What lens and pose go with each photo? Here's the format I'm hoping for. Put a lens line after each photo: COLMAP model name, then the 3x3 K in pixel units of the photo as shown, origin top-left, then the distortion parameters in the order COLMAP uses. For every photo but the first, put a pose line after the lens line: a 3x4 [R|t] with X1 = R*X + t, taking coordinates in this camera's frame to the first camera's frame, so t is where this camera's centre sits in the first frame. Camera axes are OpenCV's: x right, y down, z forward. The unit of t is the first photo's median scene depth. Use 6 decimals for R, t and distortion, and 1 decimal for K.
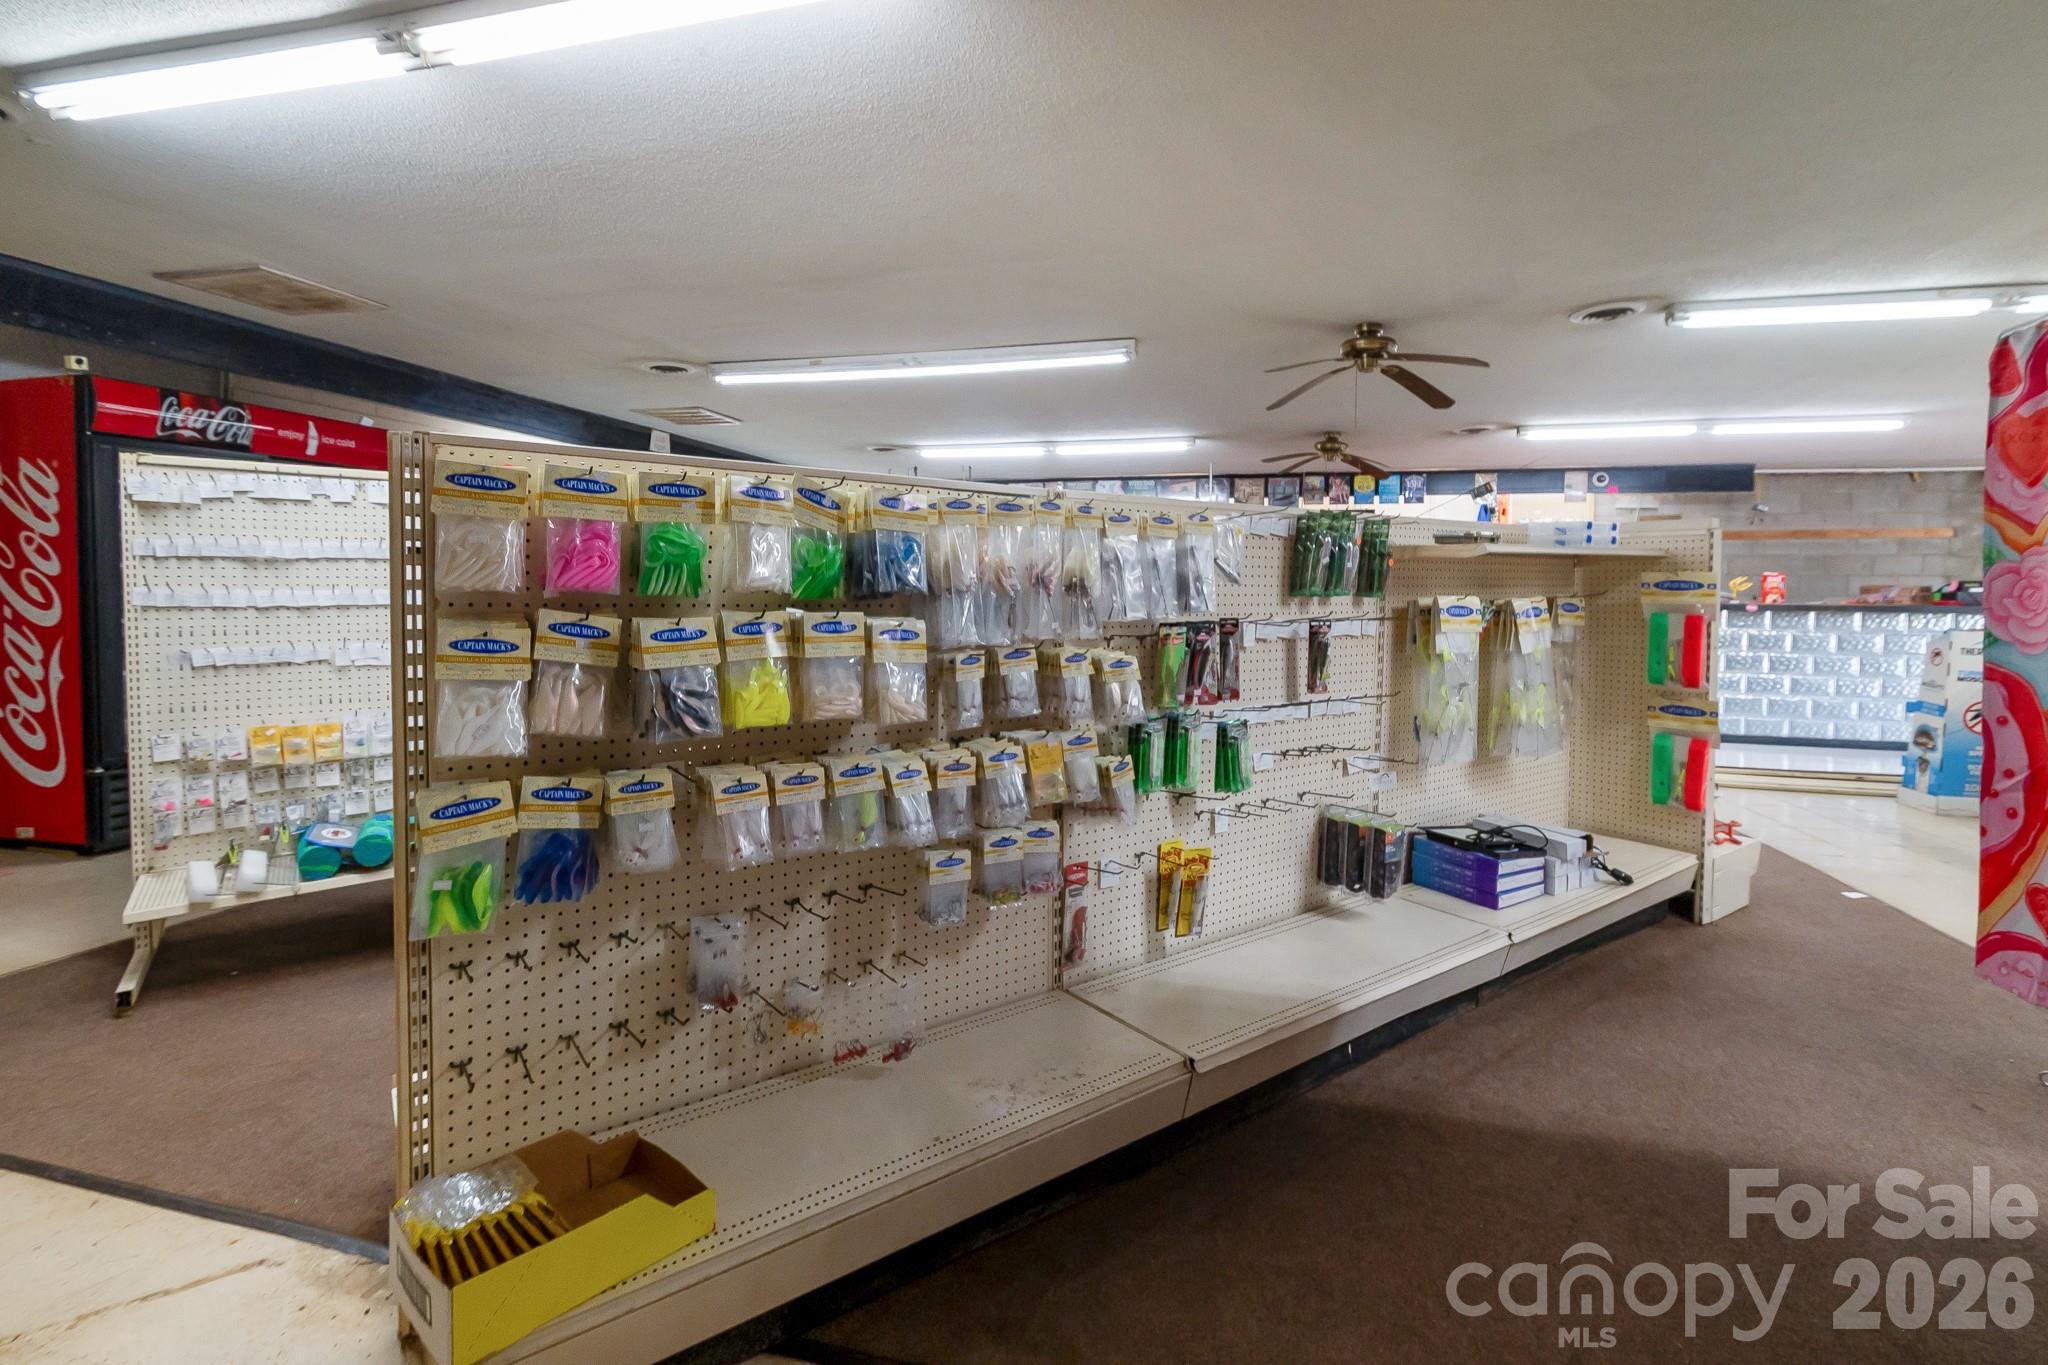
lens RADIAL K [[950.4, 0, 1044.8], [0, 950.4, 596.7], [0, 0, 1]] dist [-0.002998, -0.000017]
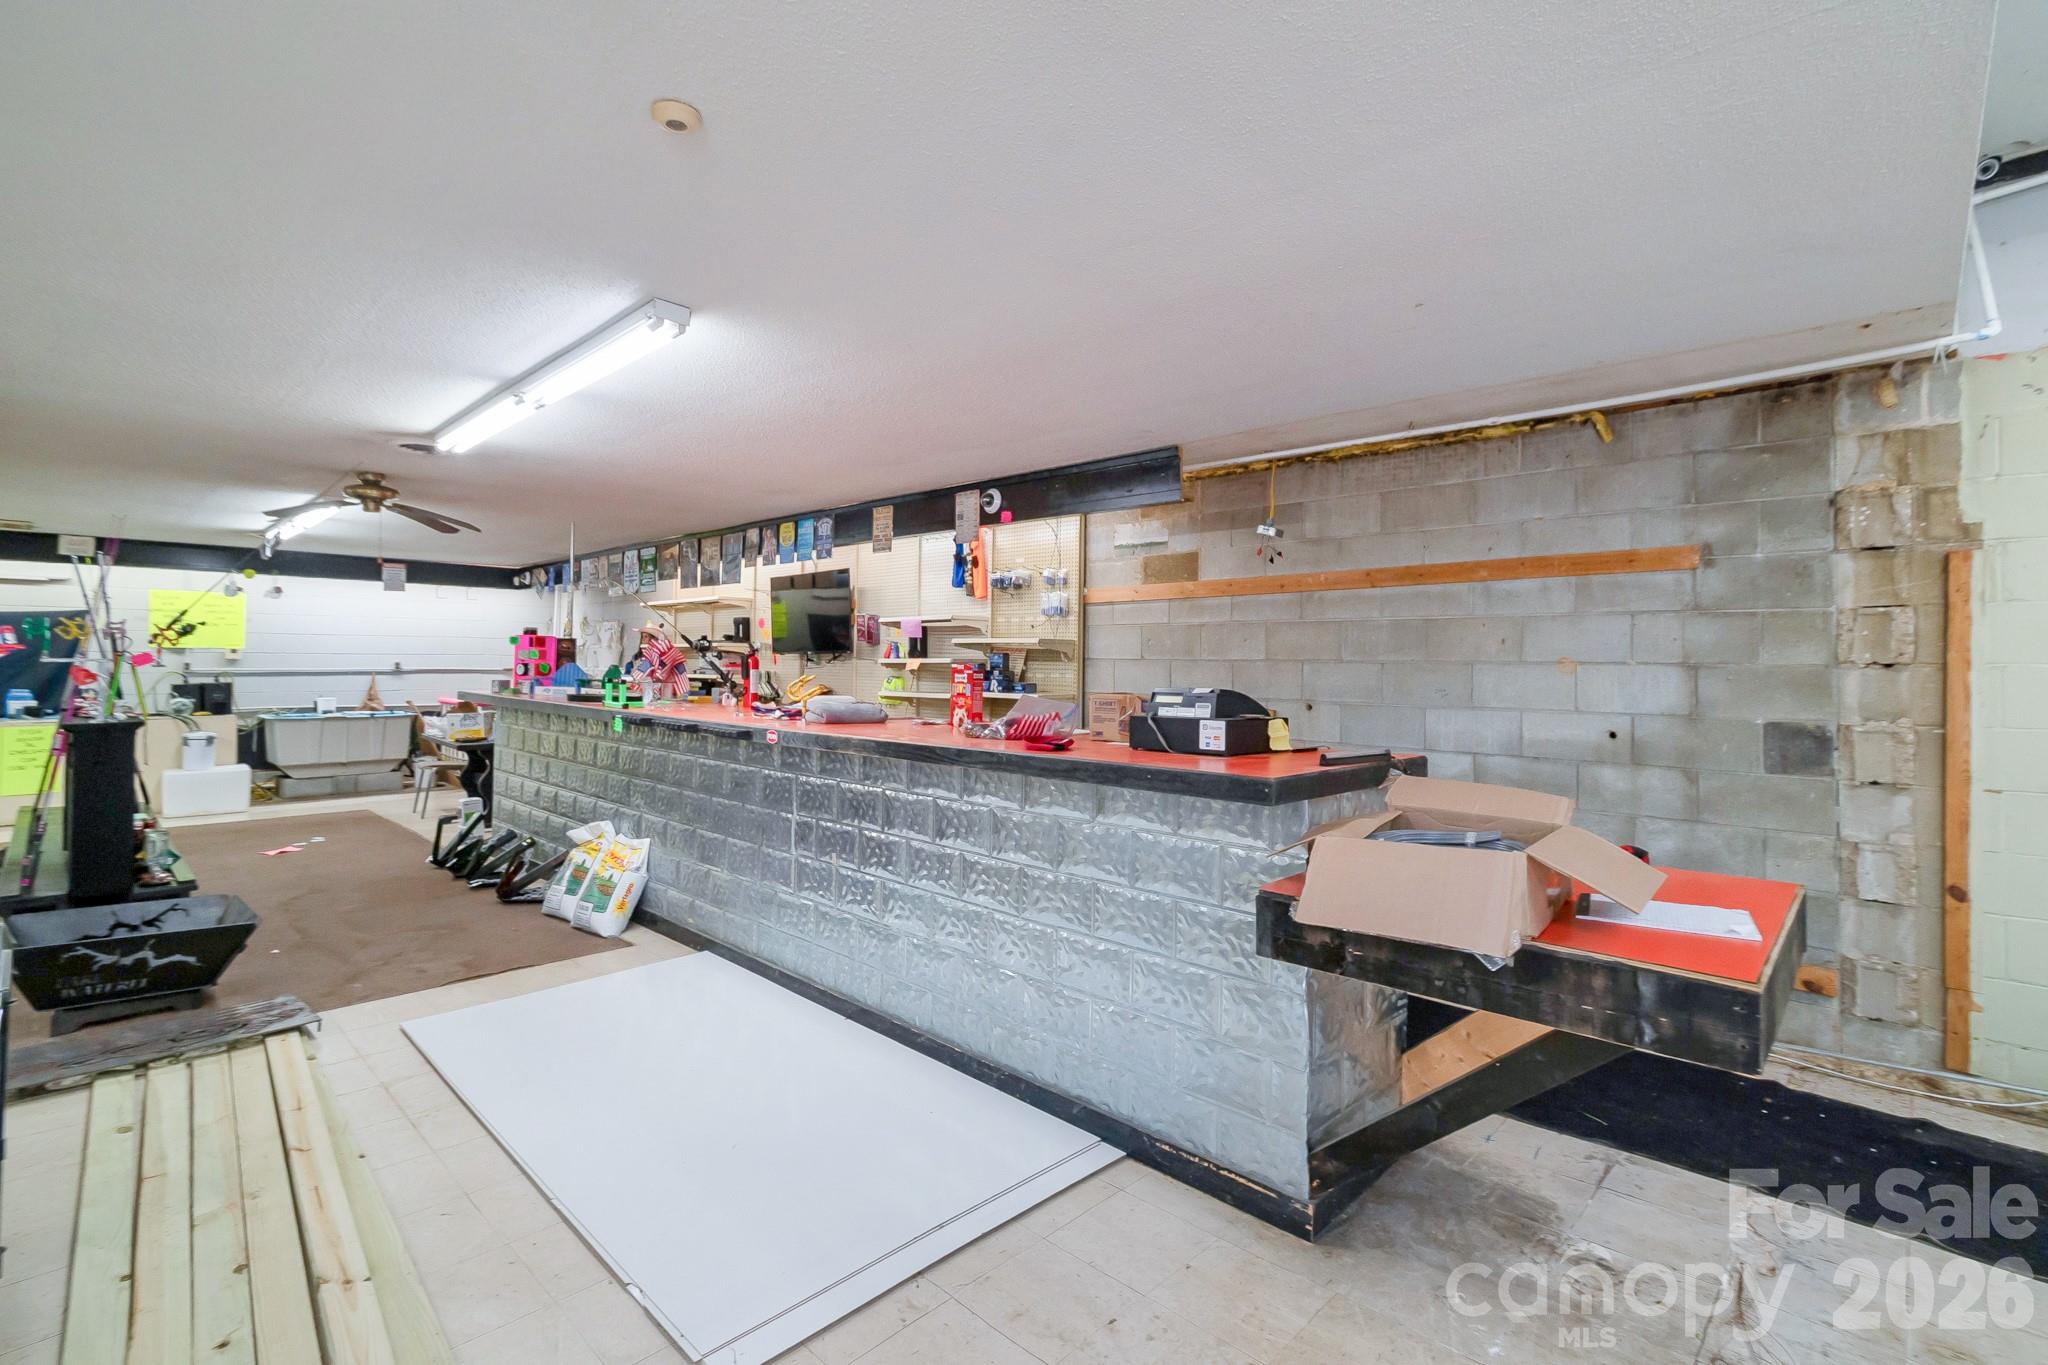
lens RADIAL K [[926.1, 0, 1041.7], [0, 926.1, 651.1], [0, 0, 1]] dist [0.002606, -0.001659]
pose [[0.877550, -0.009793, -0.479384, 0.865997], [0.001938, 0.999856, -0.016877, -0.020755], [0.479480, 0.013882, 0.877443, 0.505096]]
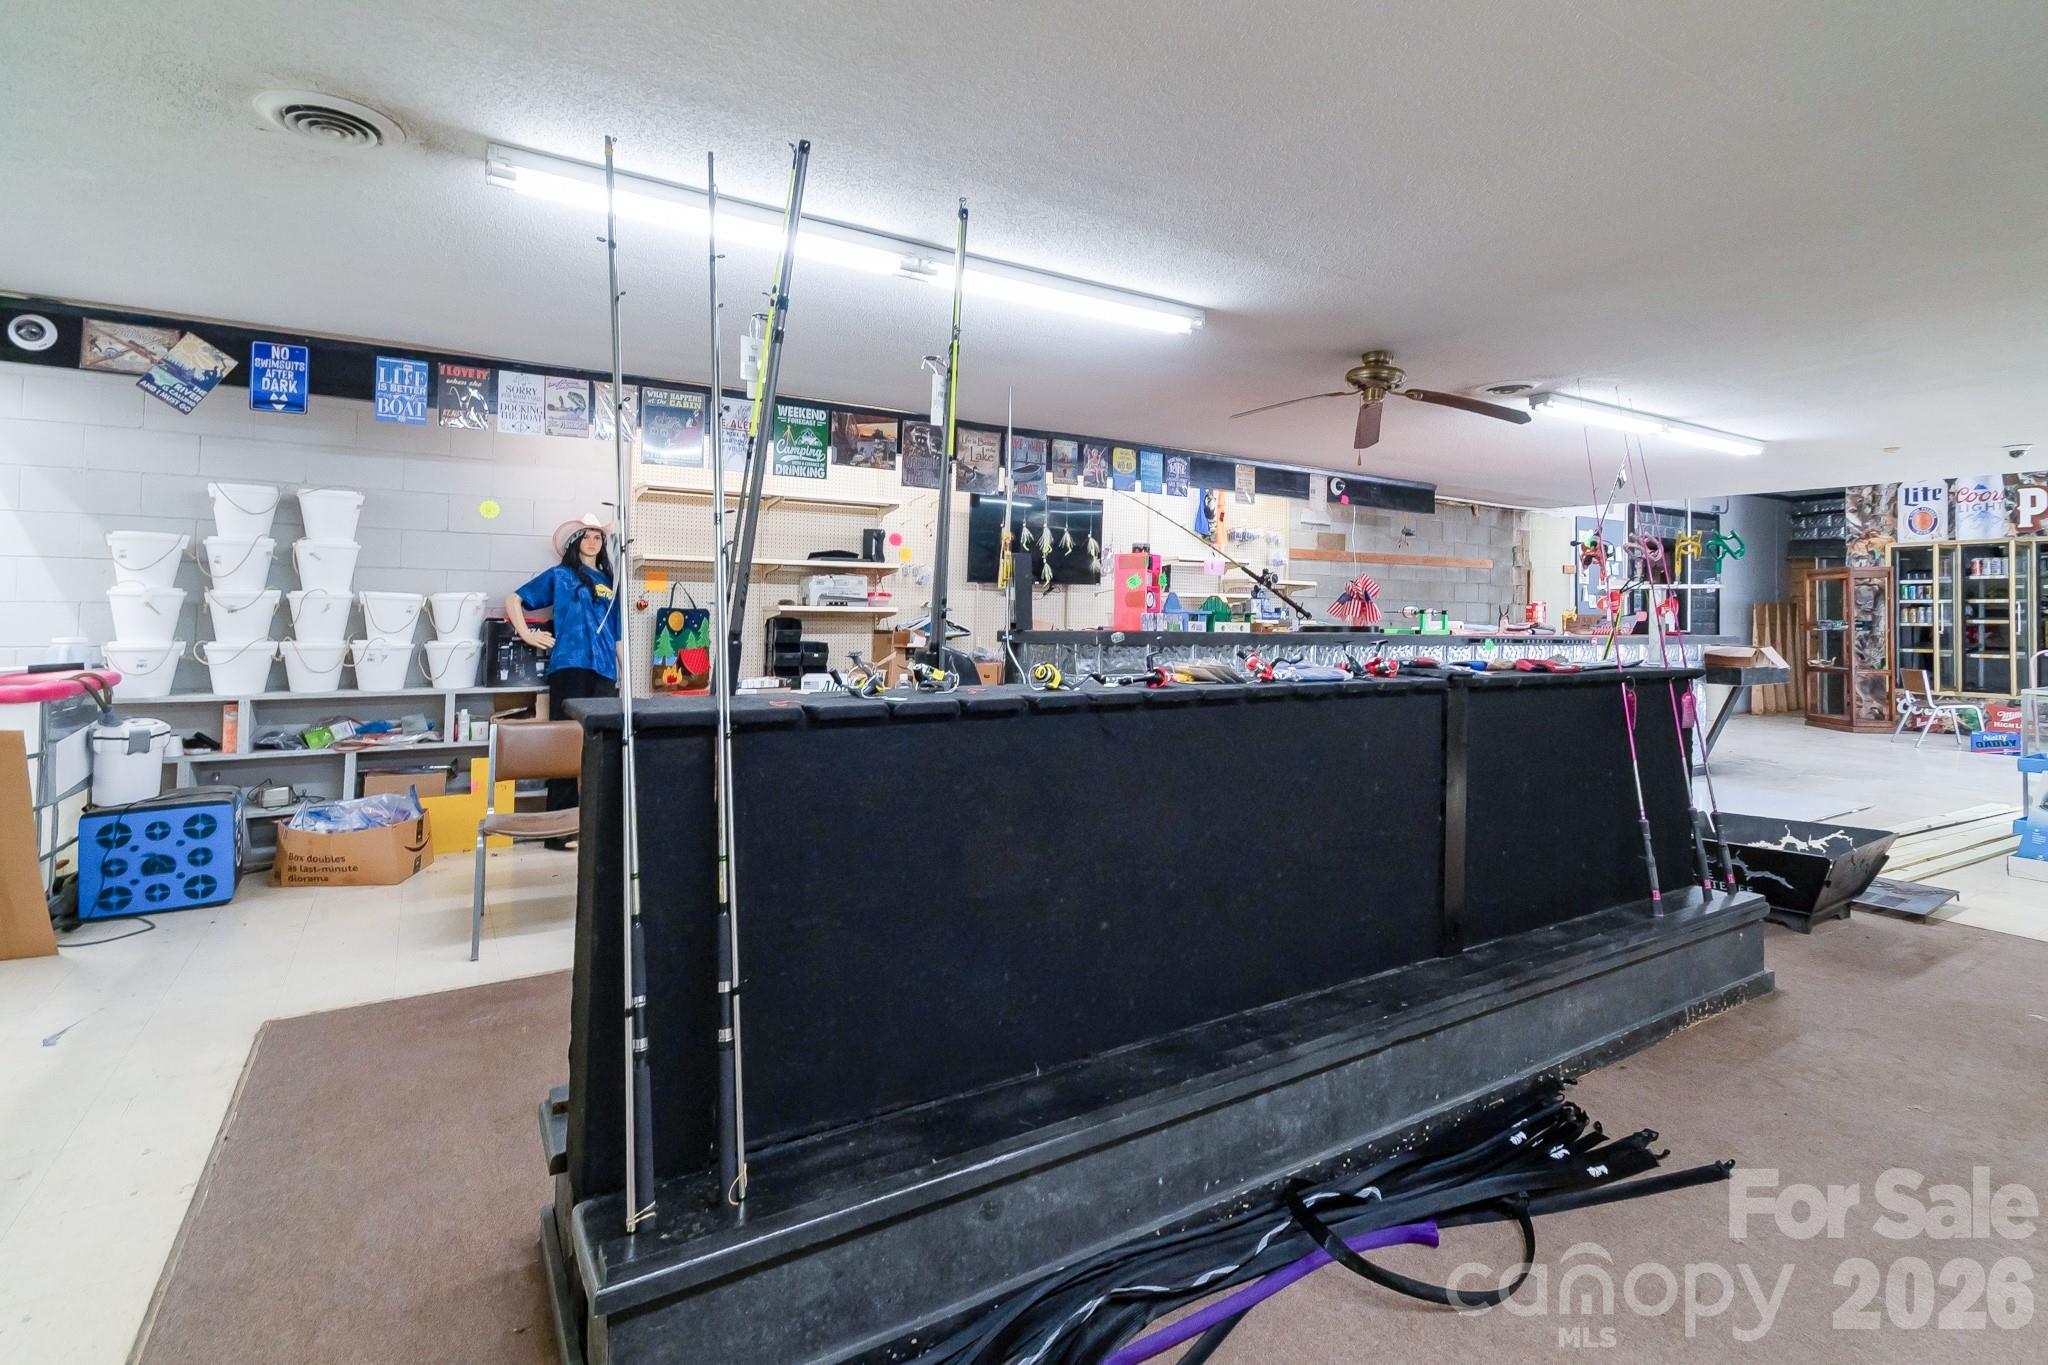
lens RADIAL K [[948.9, 0, 1012.3], [0, 948.9, 595.6], [0, 0, 1]] dist [0.000236, -0.001317]
pose [[0.694388, 0.011224, 0.719513, -0.212416], [-0.005774, 0.999933, -0.010026, -0.016144], [-0.719577, 0.002808, 0.694407, 0.611498]]
